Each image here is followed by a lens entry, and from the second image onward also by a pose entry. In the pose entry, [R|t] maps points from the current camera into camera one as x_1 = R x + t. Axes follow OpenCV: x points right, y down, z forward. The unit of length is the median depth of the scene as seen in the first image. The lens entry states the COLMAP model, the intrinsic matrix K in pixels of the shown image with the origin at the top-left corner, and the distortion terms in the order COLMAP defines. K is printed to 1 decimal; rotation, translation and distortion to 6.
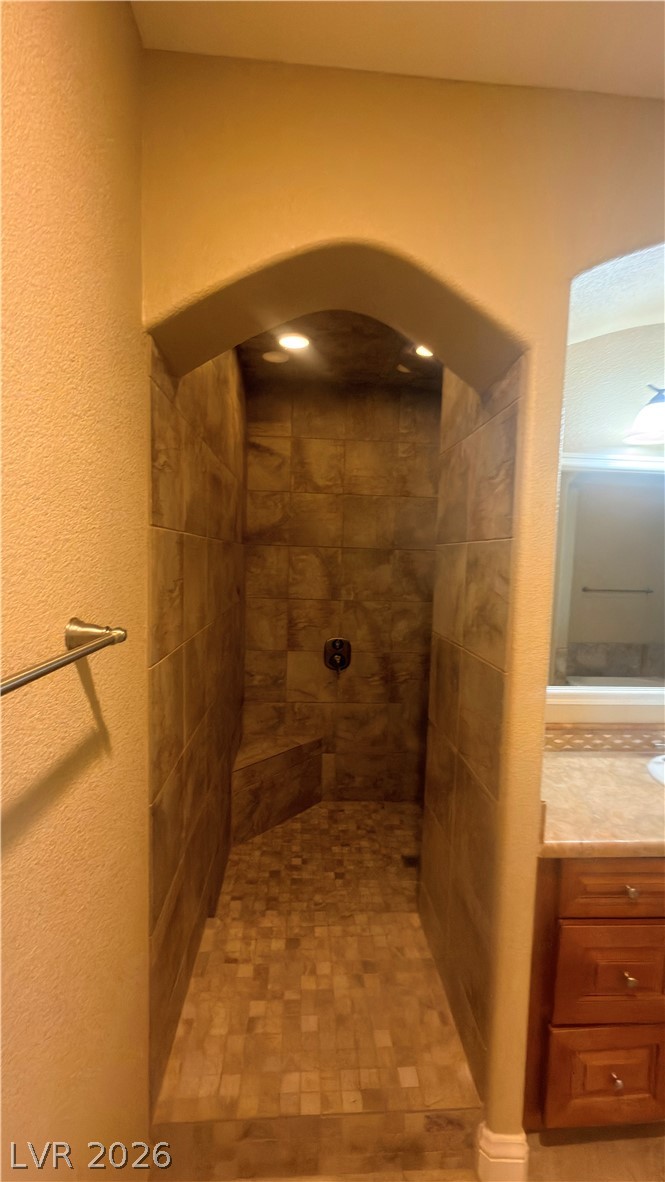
lens RADIAL K [[473.0, 0, 332.7], [0, 473.0, 589.5], [0, 0, 1]] dist [-0.000957, -0.000034]
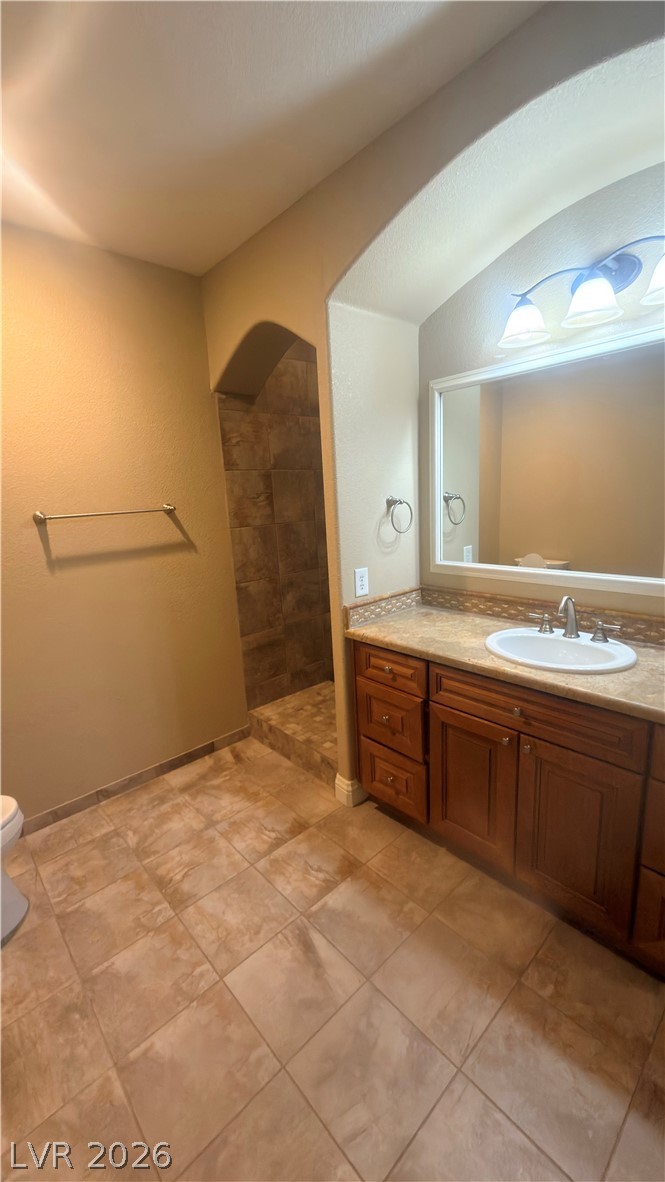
lens RADIAL K [[473.0, 0, 332.7], [0, 473.0, 589.5], [0, 0, 1]] dist [-0.000957, -0.000034]
pose [[0.622403, 0.098098, -0.776525, 1.608068], [0.021293, 0.989625, 0.142086, 0.114755], [0.782407, -0.104970, 0.613857, -0.118028]]
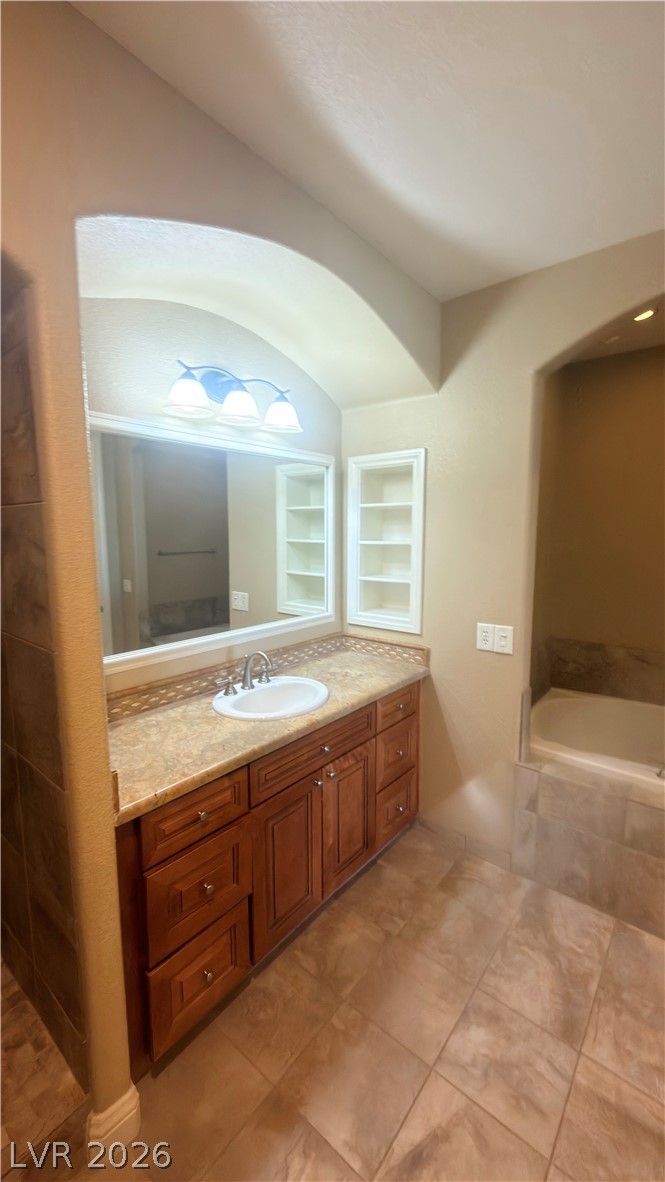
lens RADIAL K [[473.0, 0, 332.7], [0, 473.0, 589.5], [0, 0, 1]] dist [-0.000957, -0.000034]
pose [[0.681042, -0.120406, 0.722277, 0.080015], [0.069650, 0.992568, 0.099791, 0.003059], [-0.728924, -0.017655, 0.684366, -0.003913]]
